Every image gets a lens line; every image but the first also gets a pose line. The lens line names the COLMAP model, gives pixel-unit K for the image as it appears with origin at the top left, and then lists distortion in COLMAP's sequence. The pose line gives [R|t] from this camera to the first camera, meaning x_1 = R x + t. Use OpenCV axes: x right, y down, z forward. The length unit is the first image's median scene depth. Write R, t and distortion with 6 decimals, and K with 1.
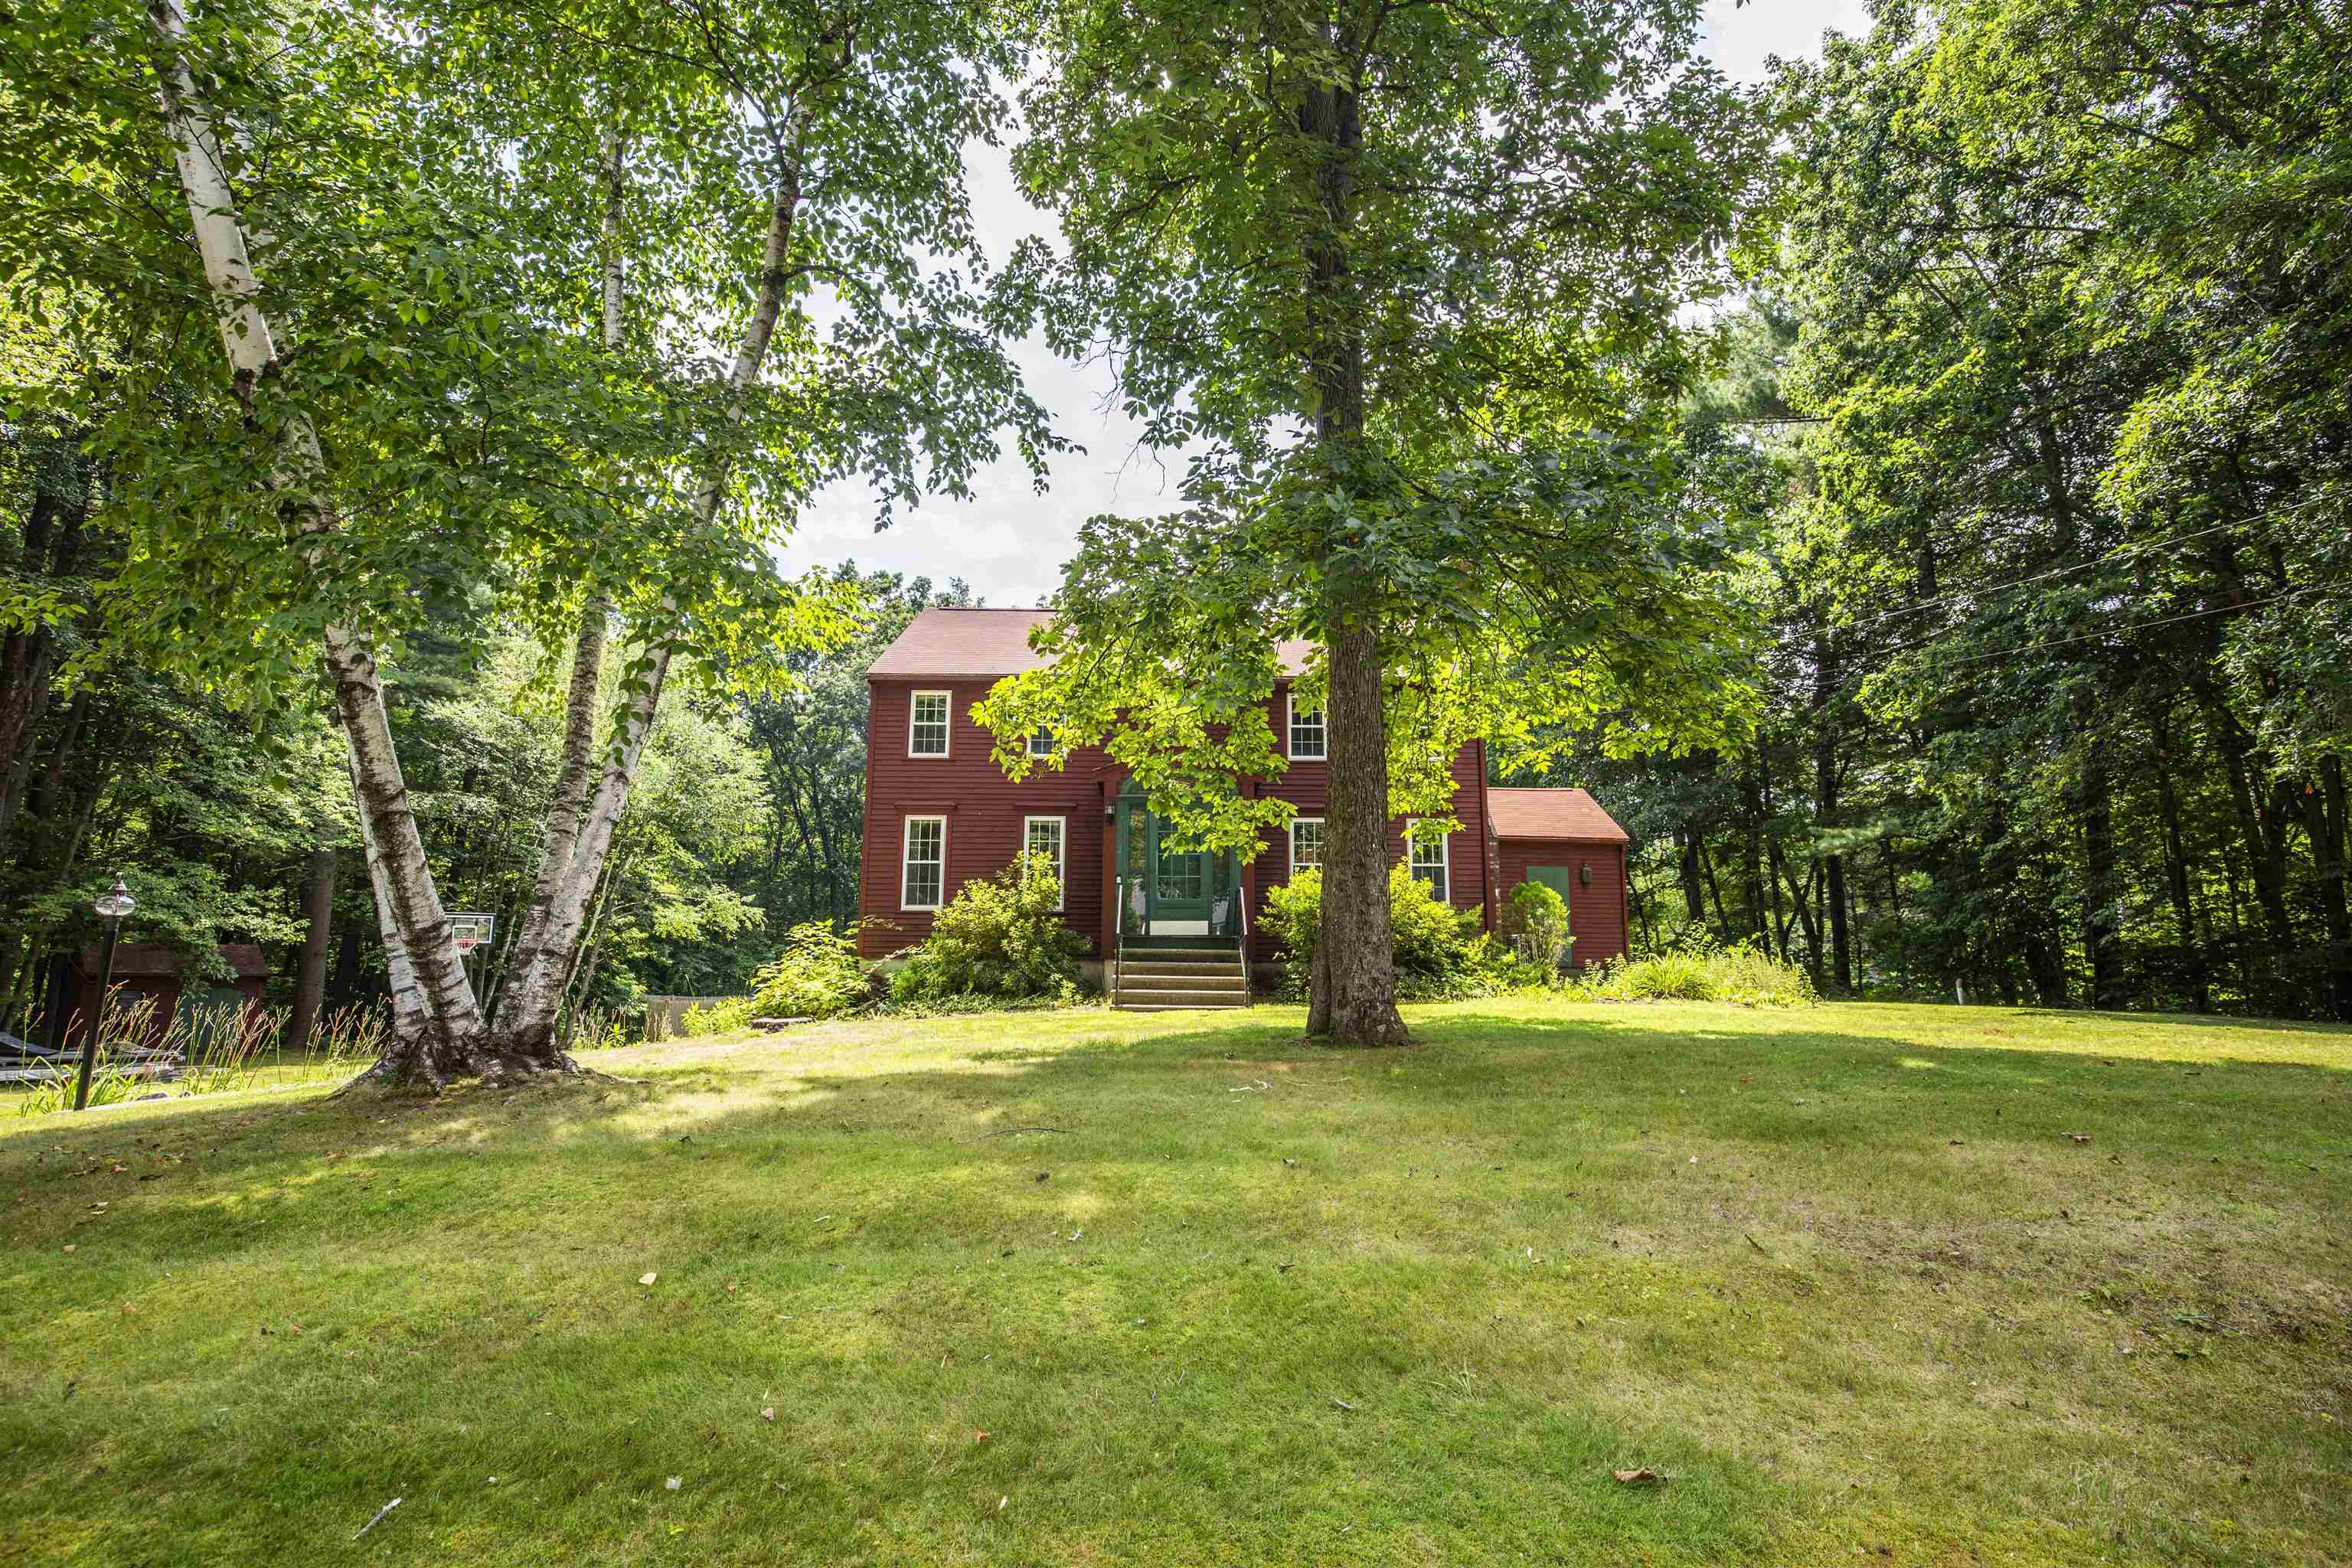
lens RADIAL K [[1078.7, 0, 1170.8], [0, 1078.7, 787.0], [0, 0, 1]] dist [-0.028690, 0.002352]
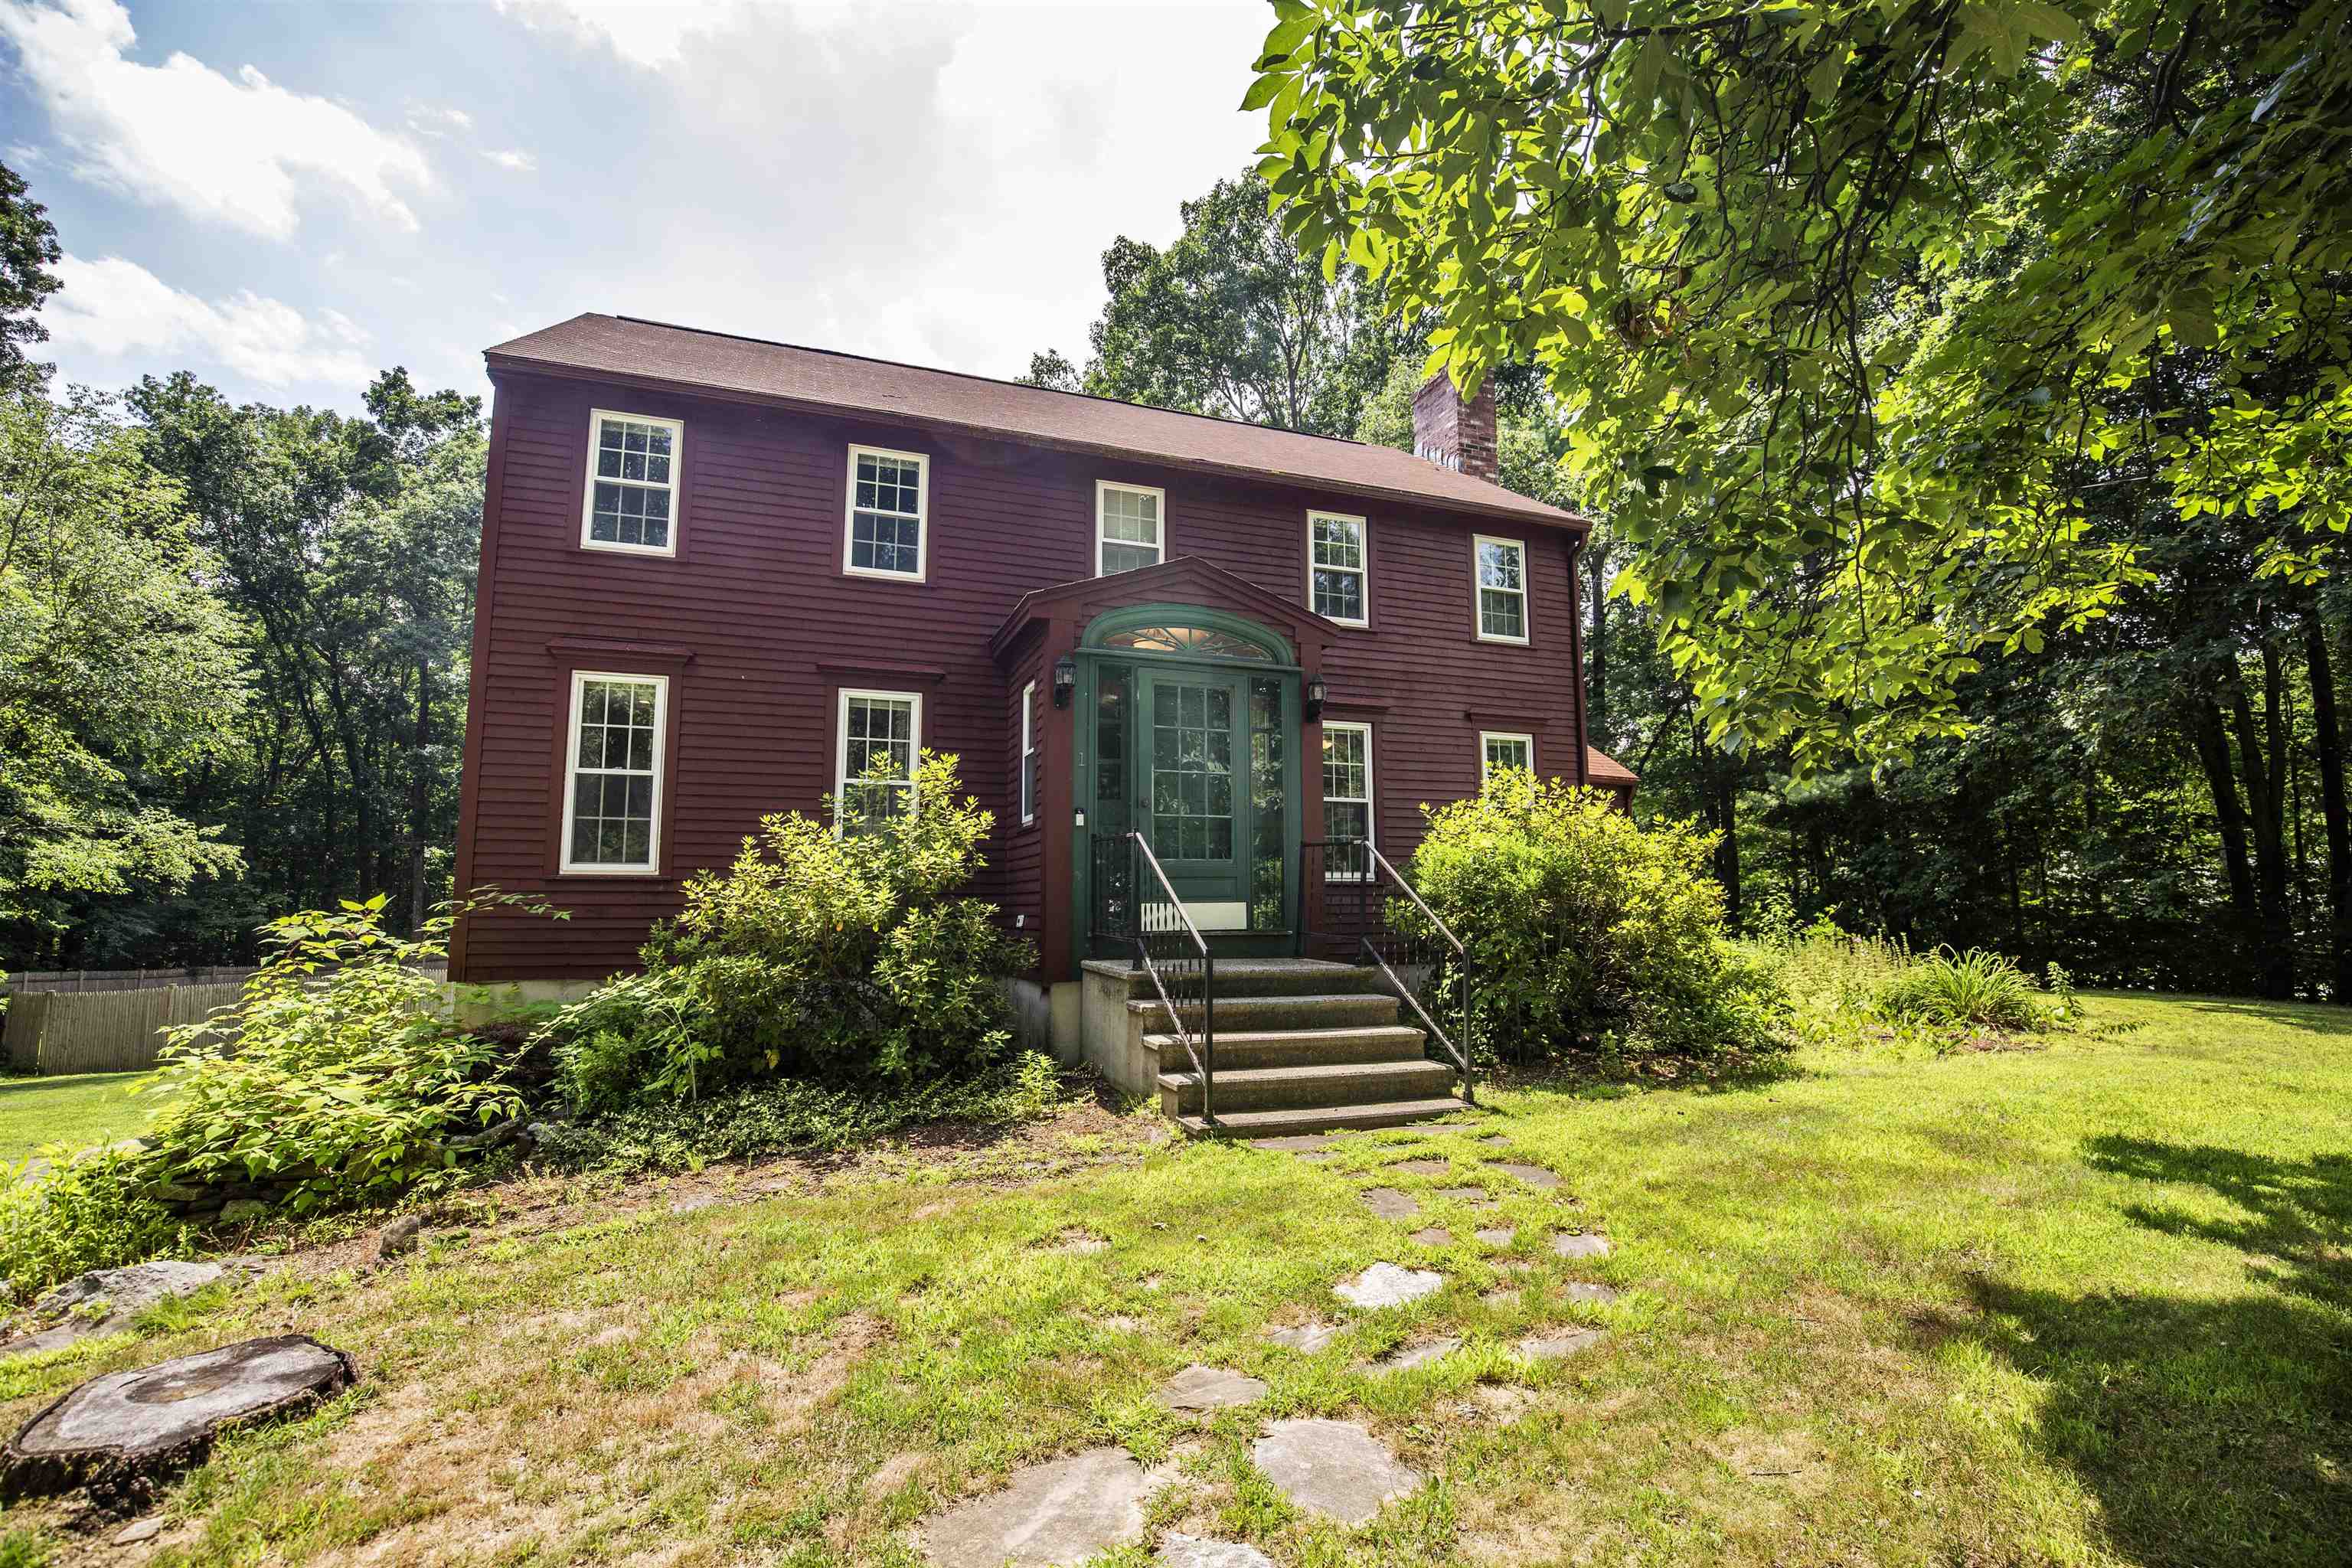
lens RADIAL K [[1078.7, 0, 1190.6], [0, 1078.7, 779.7], [0, 0, 1]] dist [-0.028690, 0.002352]
pose [[0.935171, 0.030032, 0.352922, -0.069211], [-0.048573, 0.997859, 0.043796, 0.017539], [-0.350851, -0.058099, 0.934627, 0.206484]]
